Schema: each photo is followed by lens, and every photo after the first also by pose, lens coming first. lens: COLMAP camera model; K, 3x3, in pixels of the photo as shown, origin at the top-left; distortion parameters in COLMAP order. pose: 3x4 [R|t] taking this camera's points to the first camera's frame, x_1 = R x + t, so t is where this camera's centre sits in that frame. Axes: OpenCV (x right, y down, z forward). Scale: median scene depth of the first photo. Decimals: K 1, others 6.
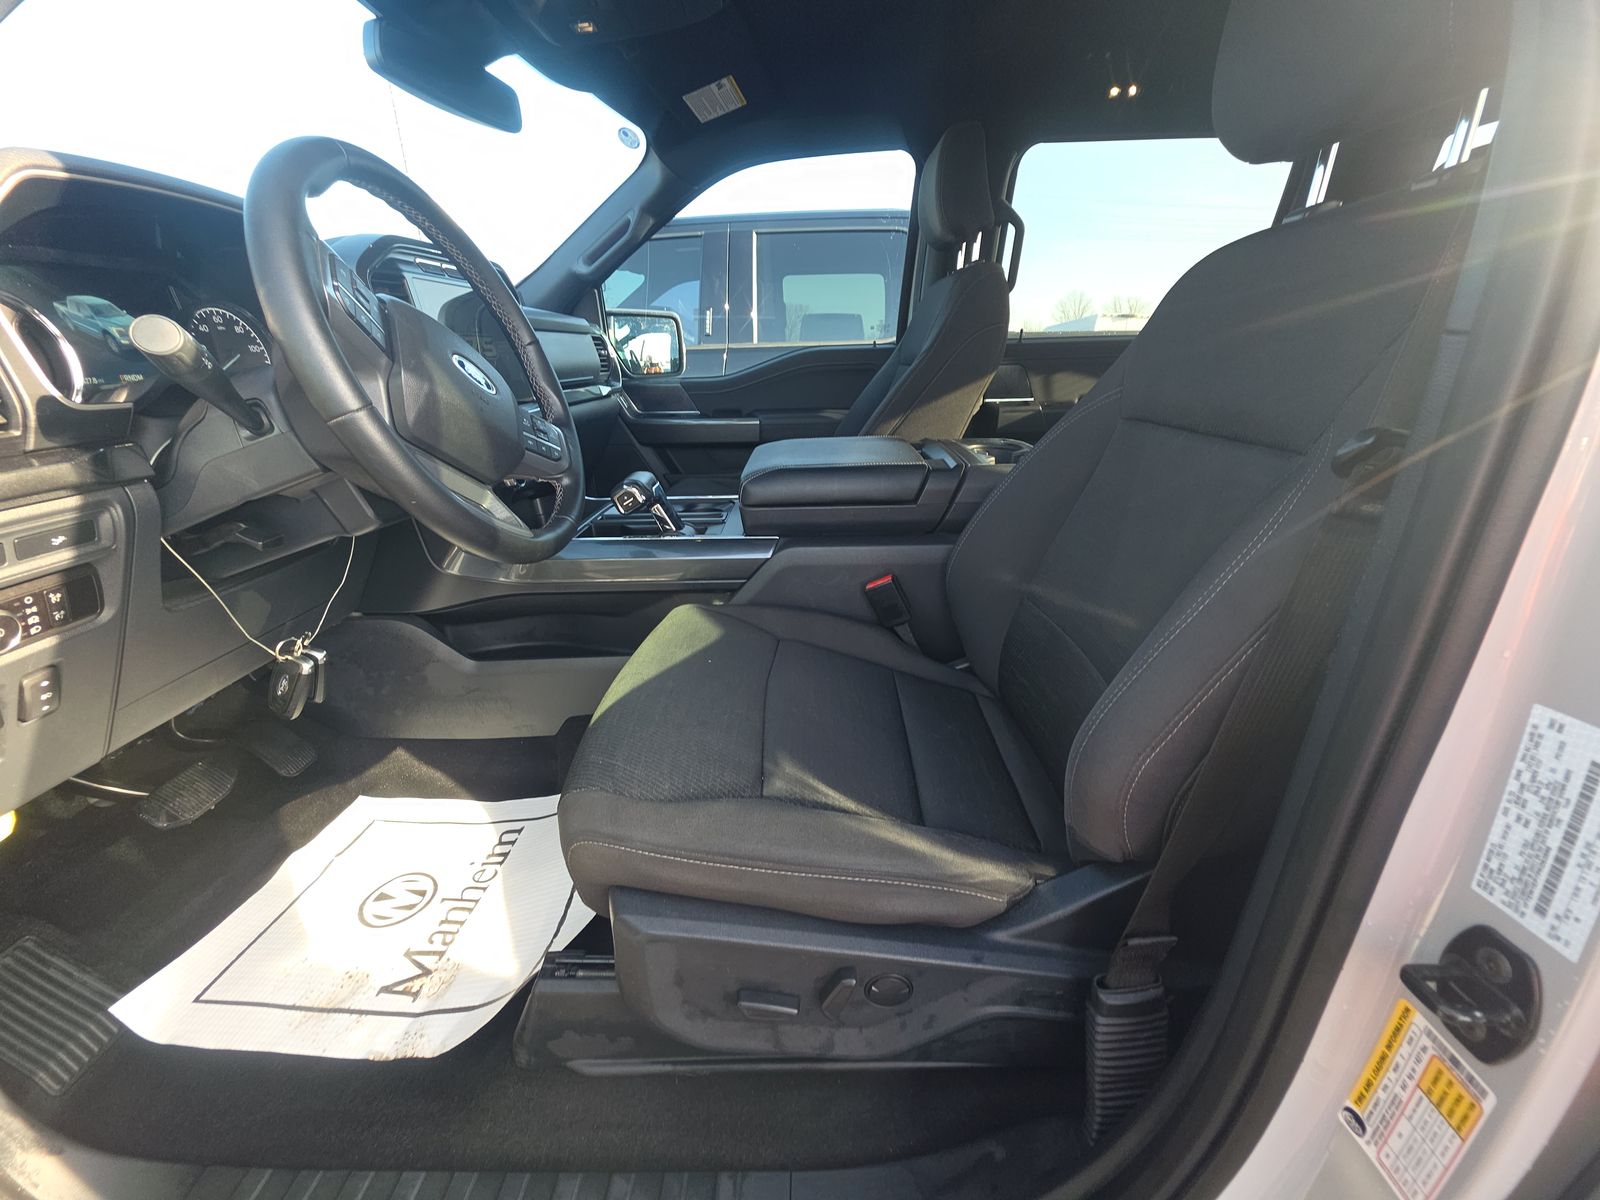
lens RADIAL K [[639.2, 0, 805.6], [0, 639.2, 597.4], [0, 0, 1]] dist [0.003995, 0.000076]
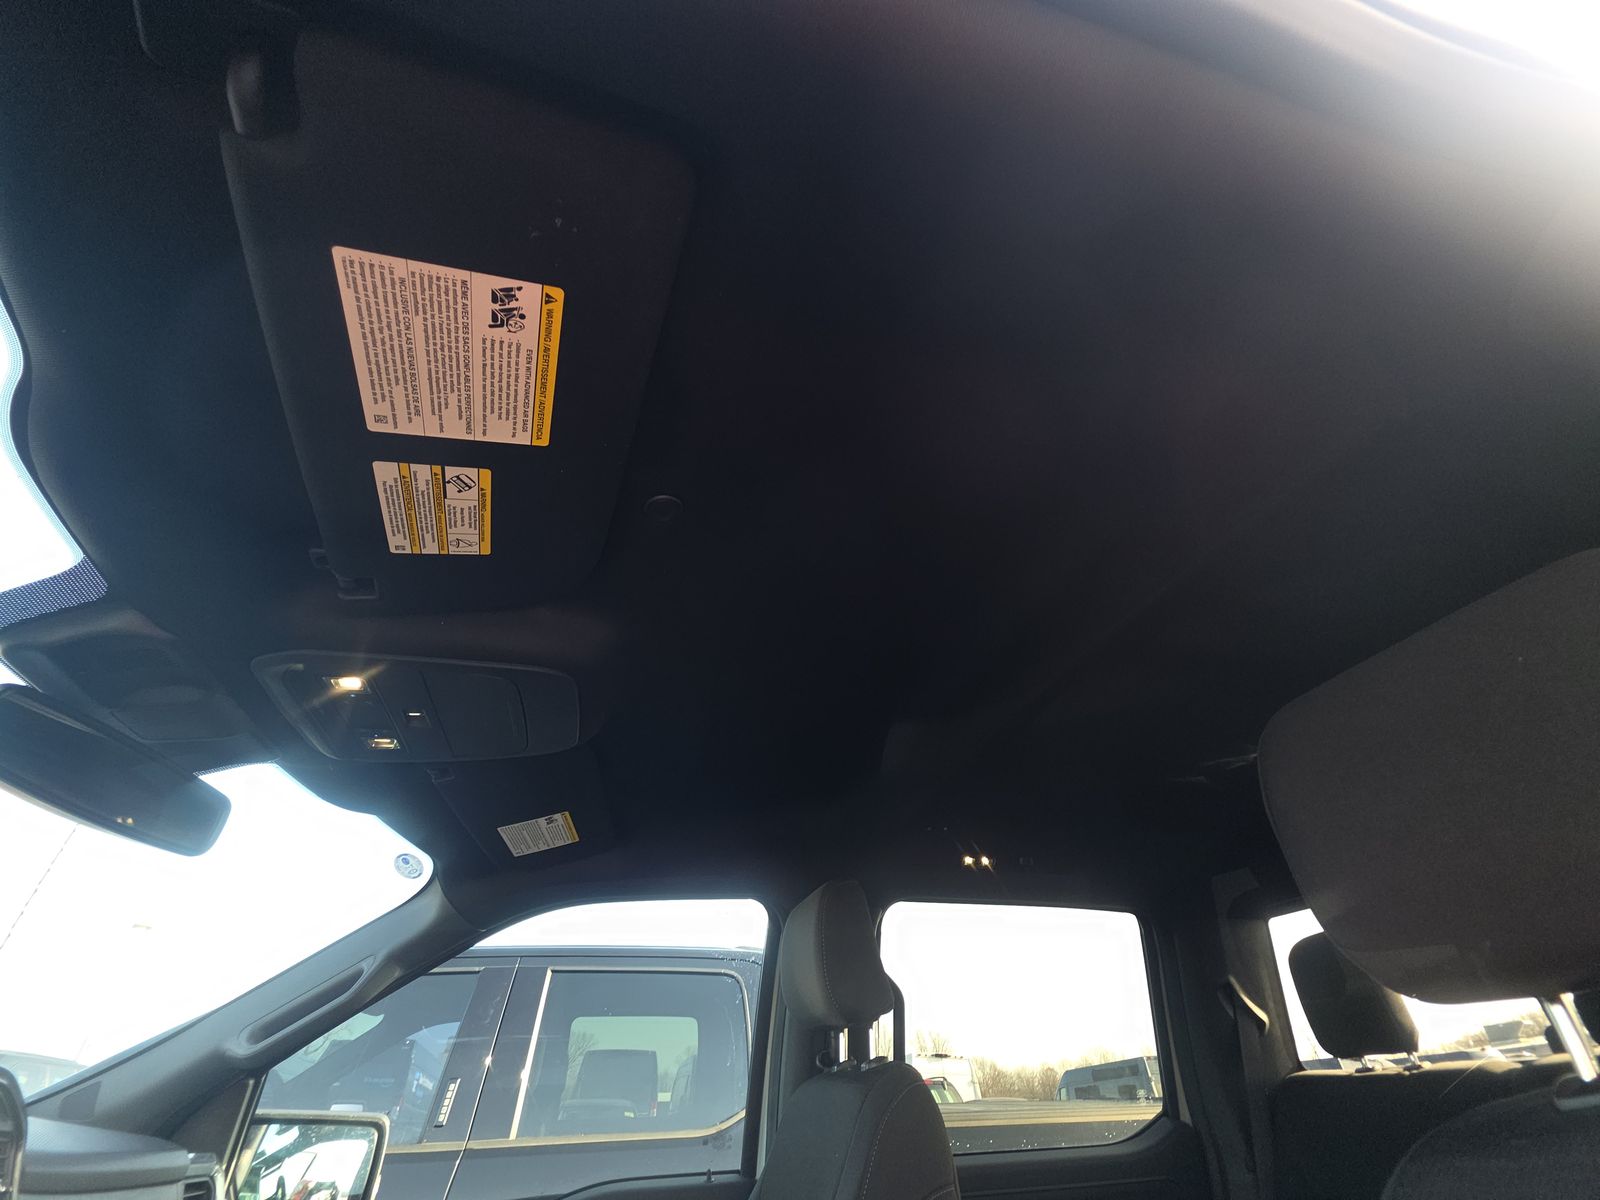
lens RADIAL K [[639.2, 0, 805.6], [0, 639.2, 597.4], [0, 0, 1]] dist [0.003995, 0.000076]
pose [[0.963600, 0.160660, 0.213689, -0.031630], [0.100461, 0.523121, -0.846317, -0.177746], [-0.247754, 0.836978, 0.487939, 0.224752]]
